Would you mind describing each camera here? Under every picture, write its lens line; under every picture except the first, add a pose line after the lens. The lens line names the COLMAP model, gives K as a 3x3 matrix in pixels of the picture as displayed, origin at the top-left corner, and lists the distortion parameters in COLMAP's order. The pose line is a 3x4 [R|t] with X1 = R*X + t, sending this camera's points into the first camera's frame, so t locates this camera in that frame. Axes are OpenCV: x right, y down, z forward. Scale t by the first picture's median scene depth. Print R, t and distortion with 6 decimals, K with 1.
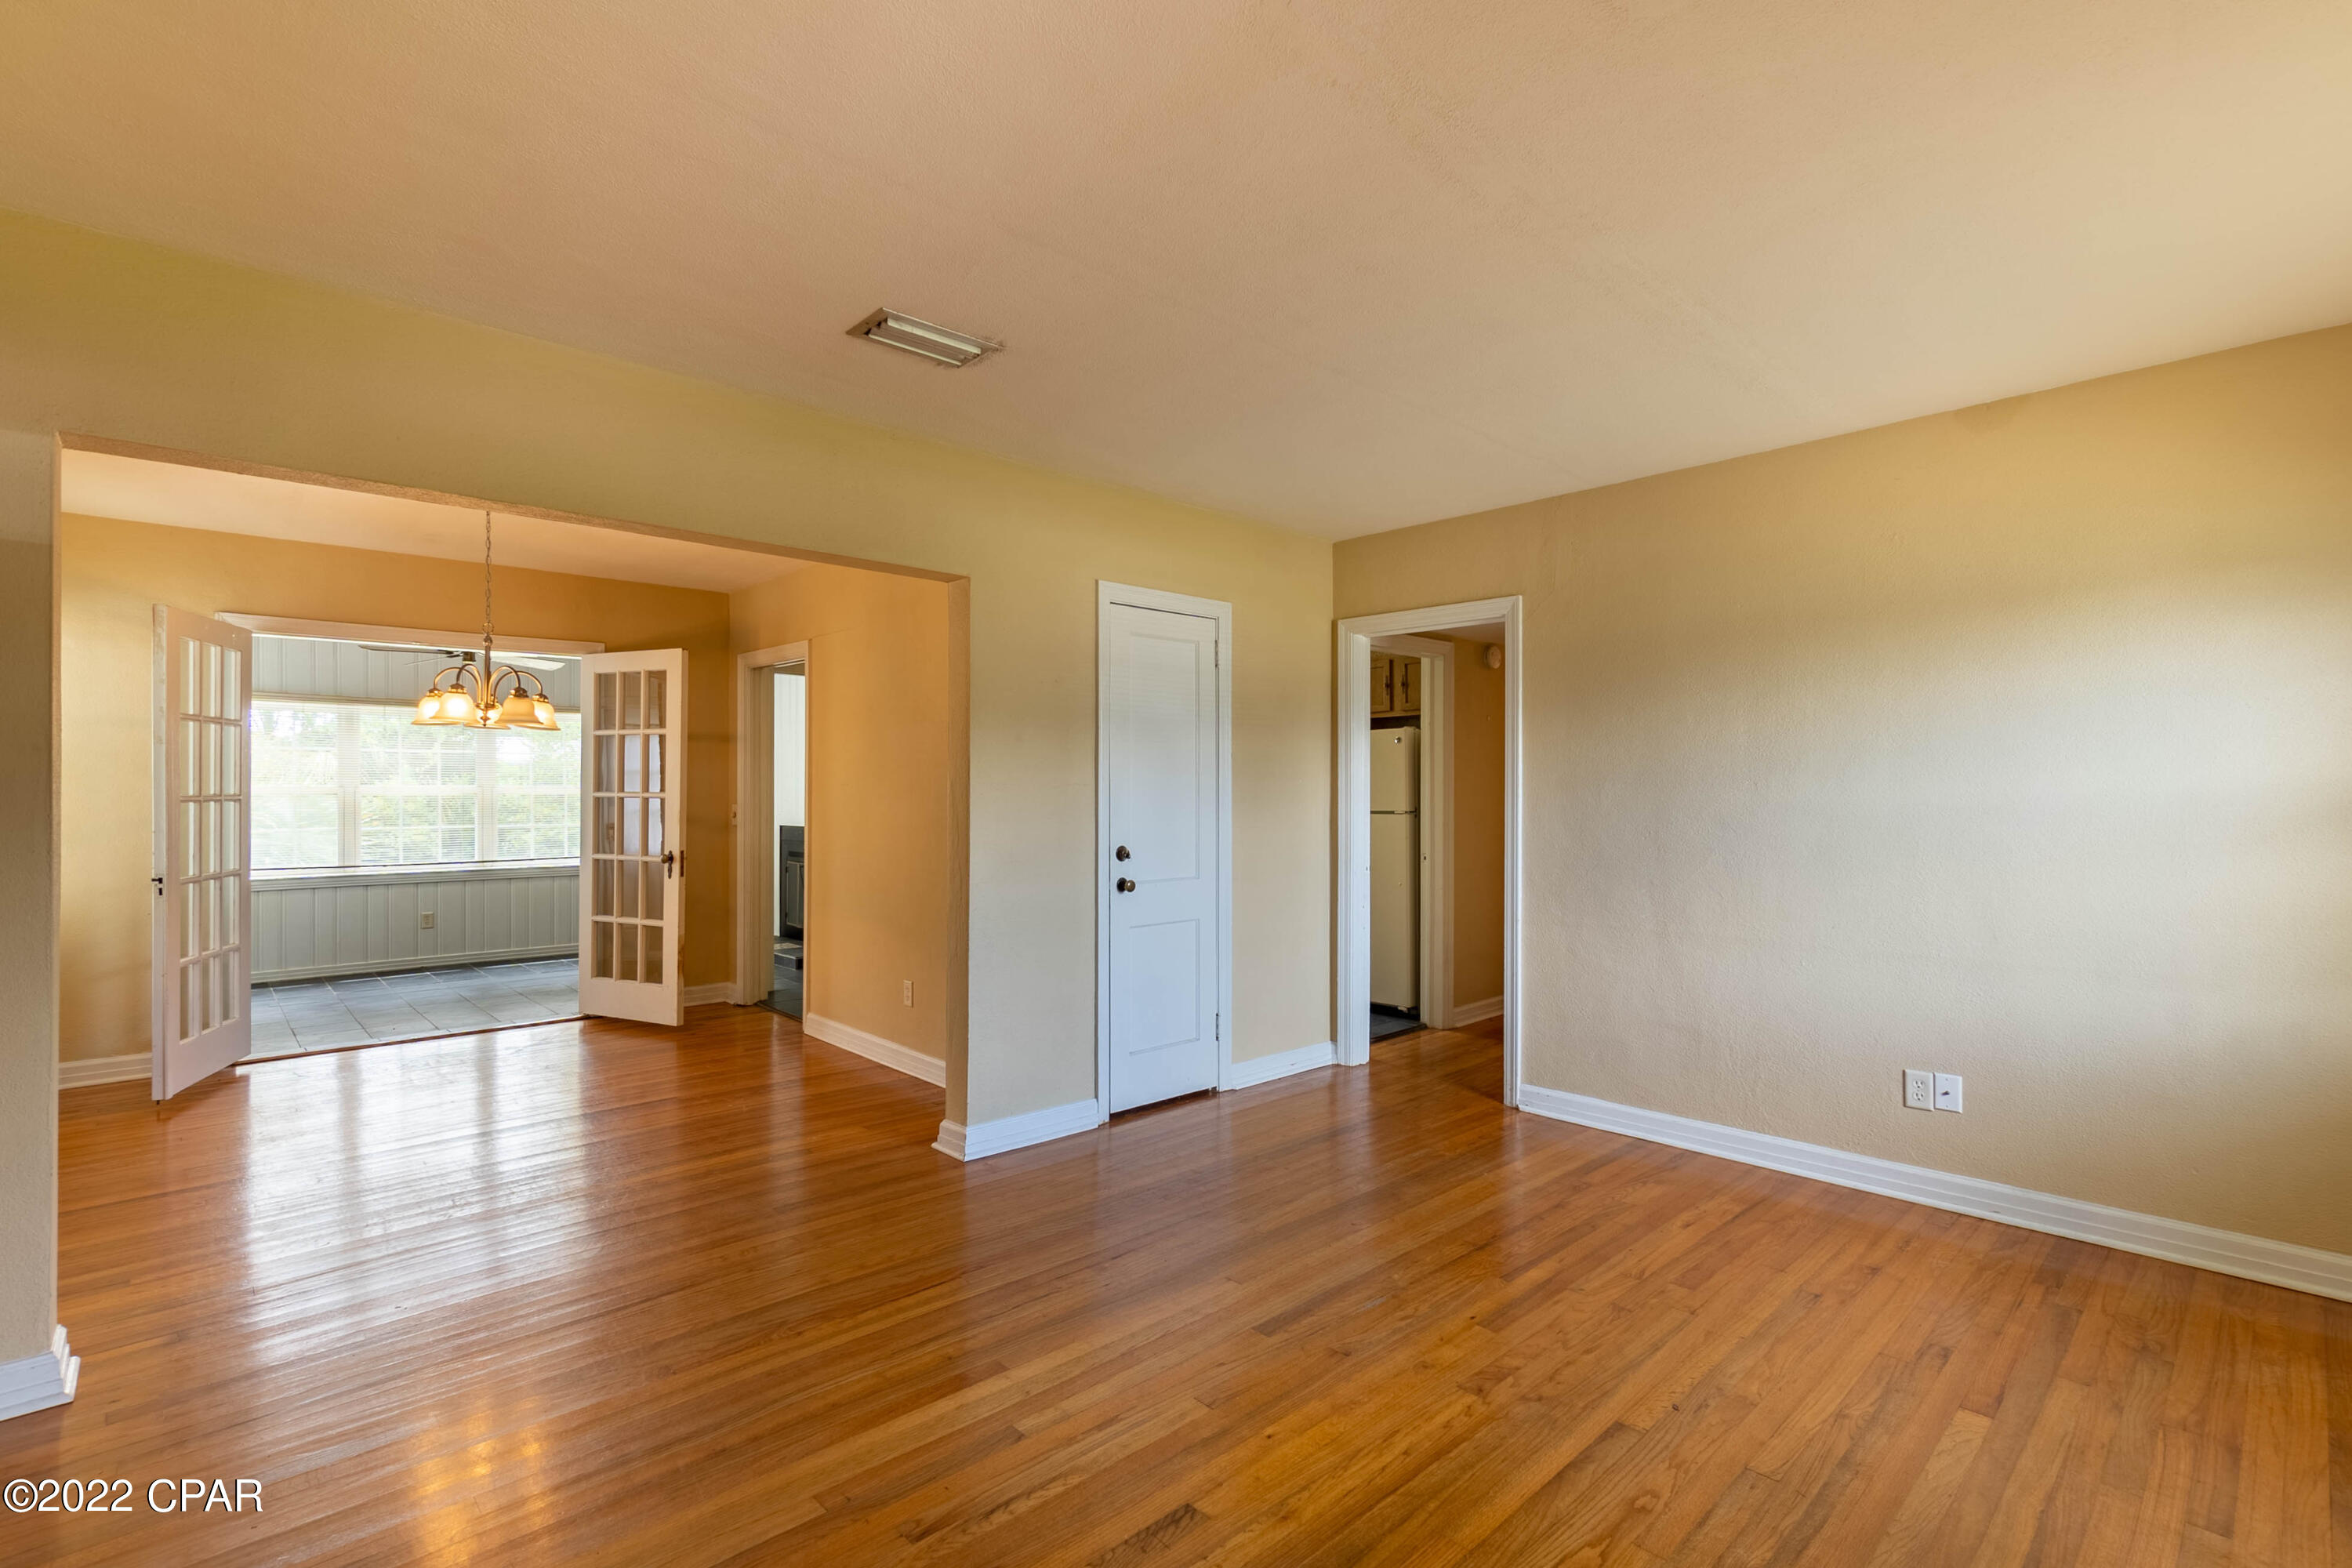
lens RADIAL K [[1049.3, 0, 1079.3], [0, 1049.3, 804.7], [0, 0, 1]] dist [-0.000090, -0.000045]
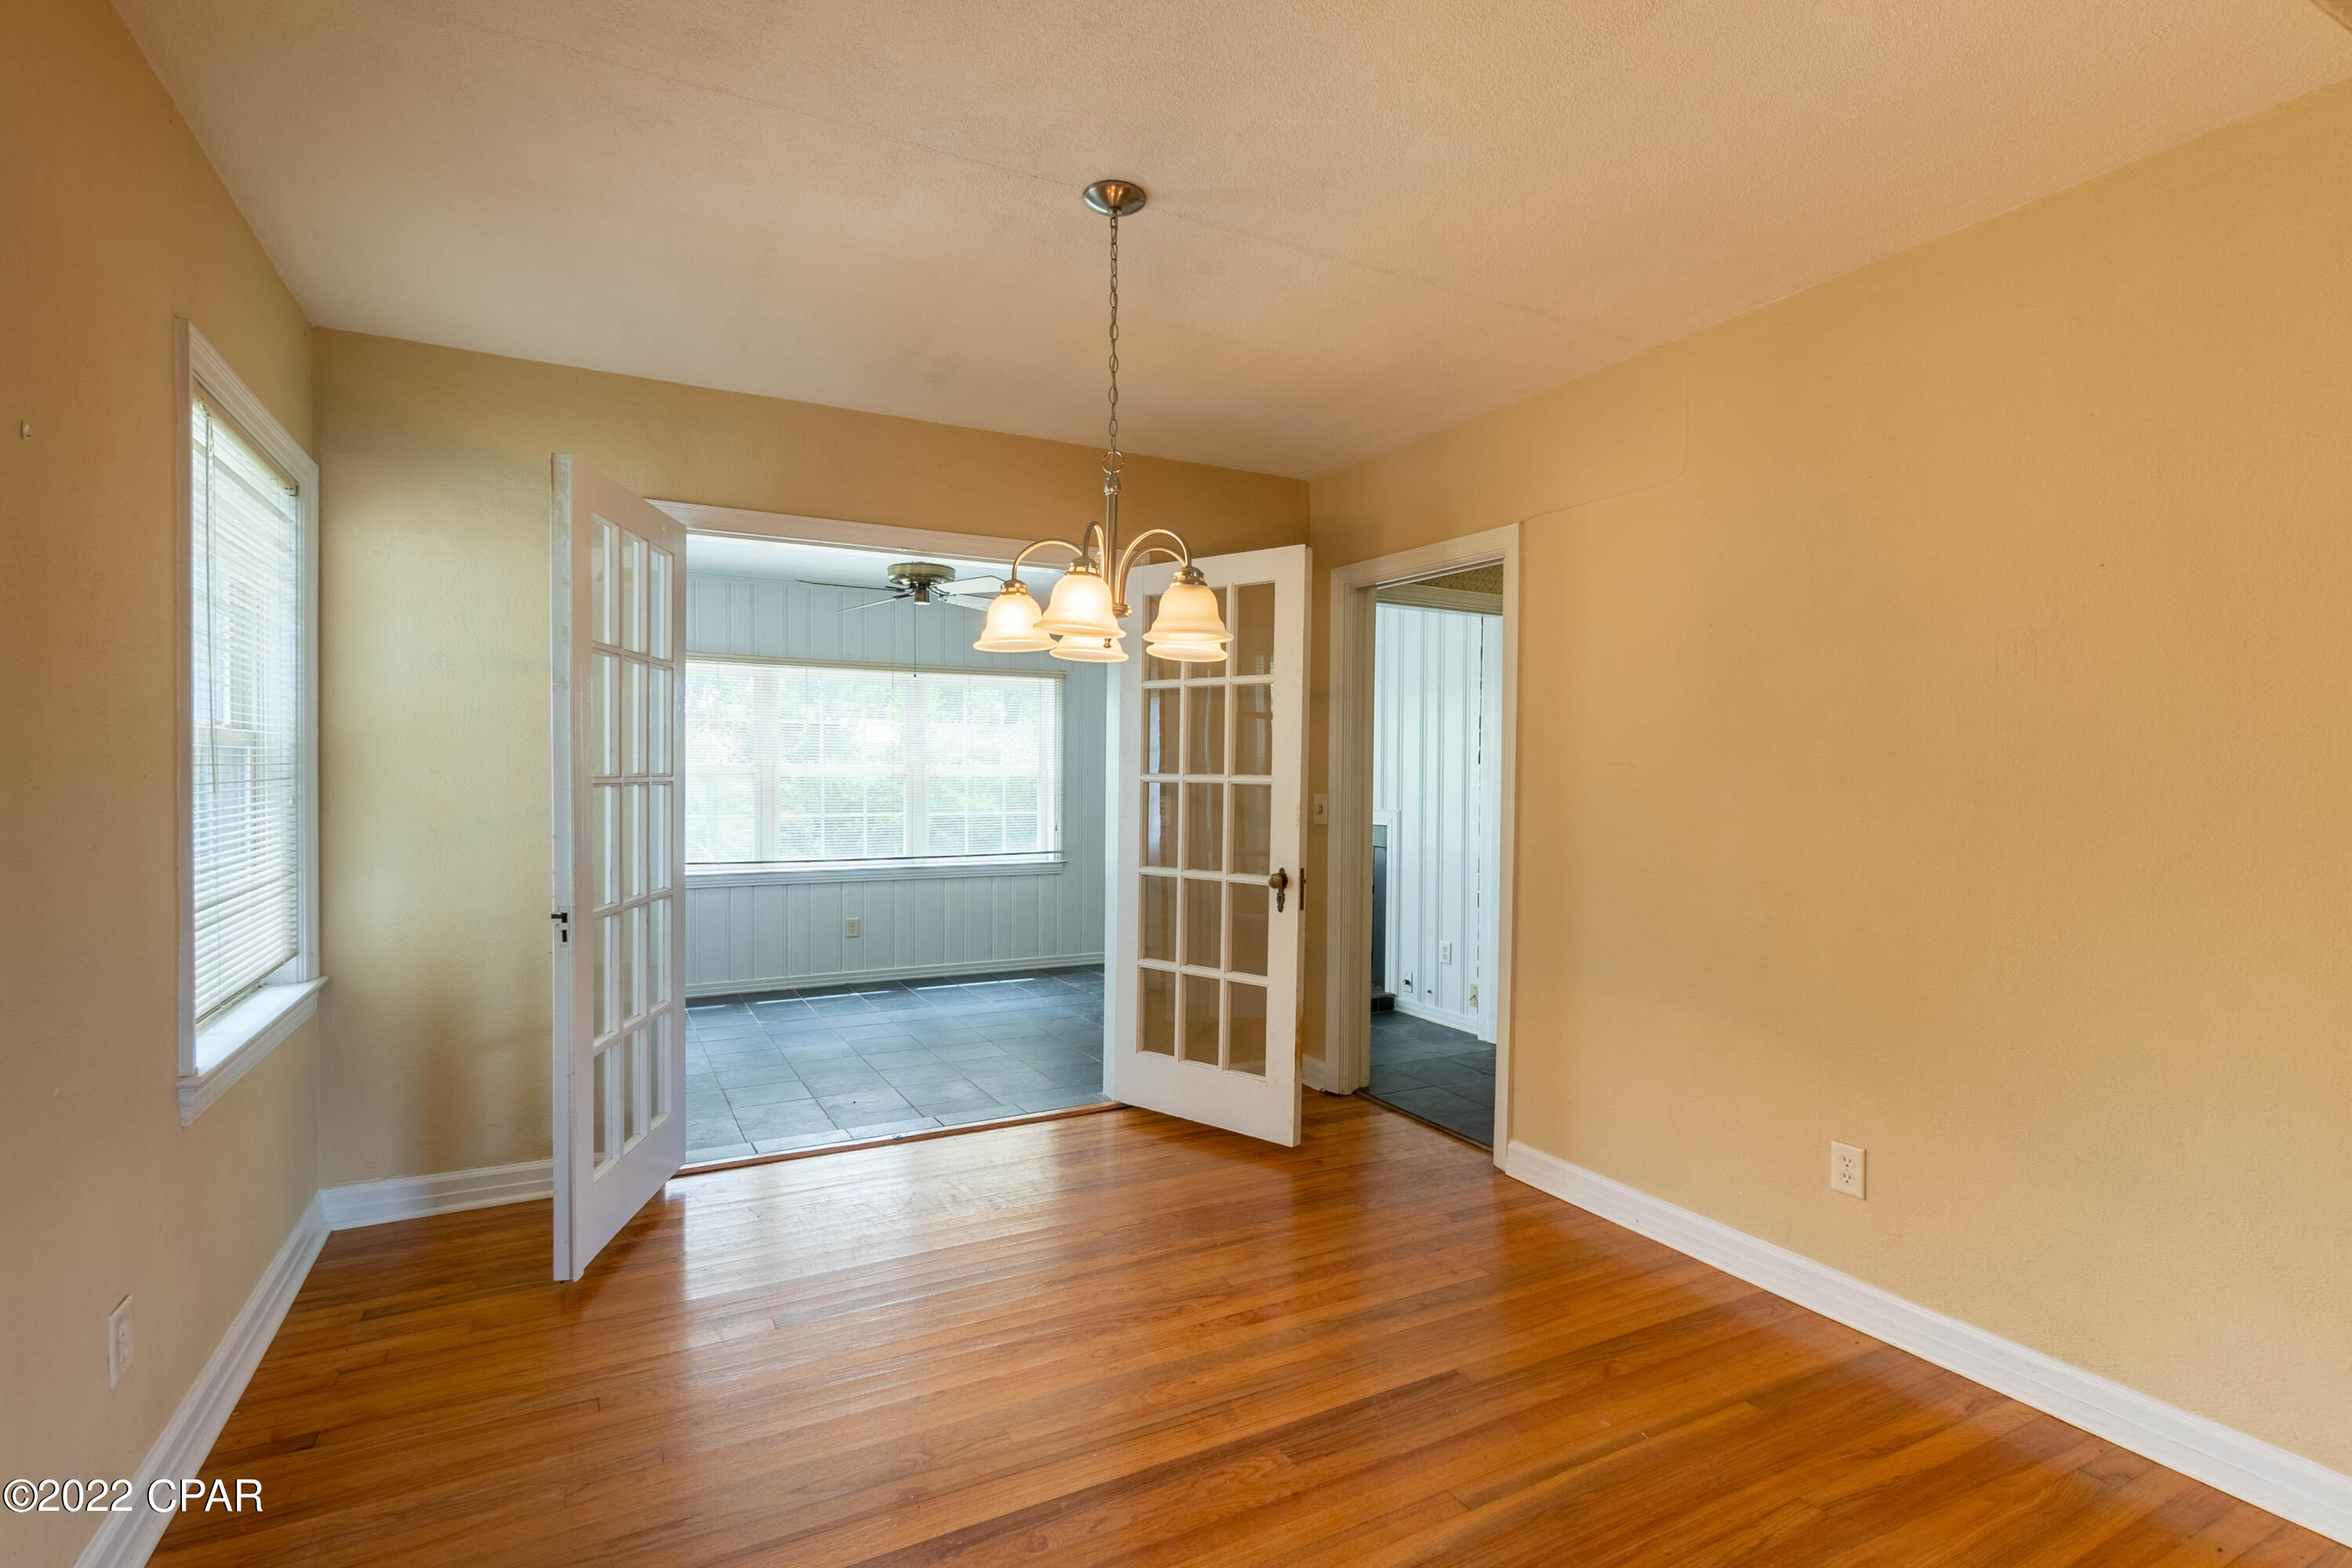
lens RADIAL K [[1074.9, 0, 1233.4], [0, 1074.9, 813.1], [0, 0, 1]] dist [0.001392, 0.000161]
pose [[0.986276, 0.012291, -0.164646, -0.332871], [-0.008694, 0.999708, 0.022552, -0.003652], [0.164875, -0.020811, 0.986095, 0.382970]]
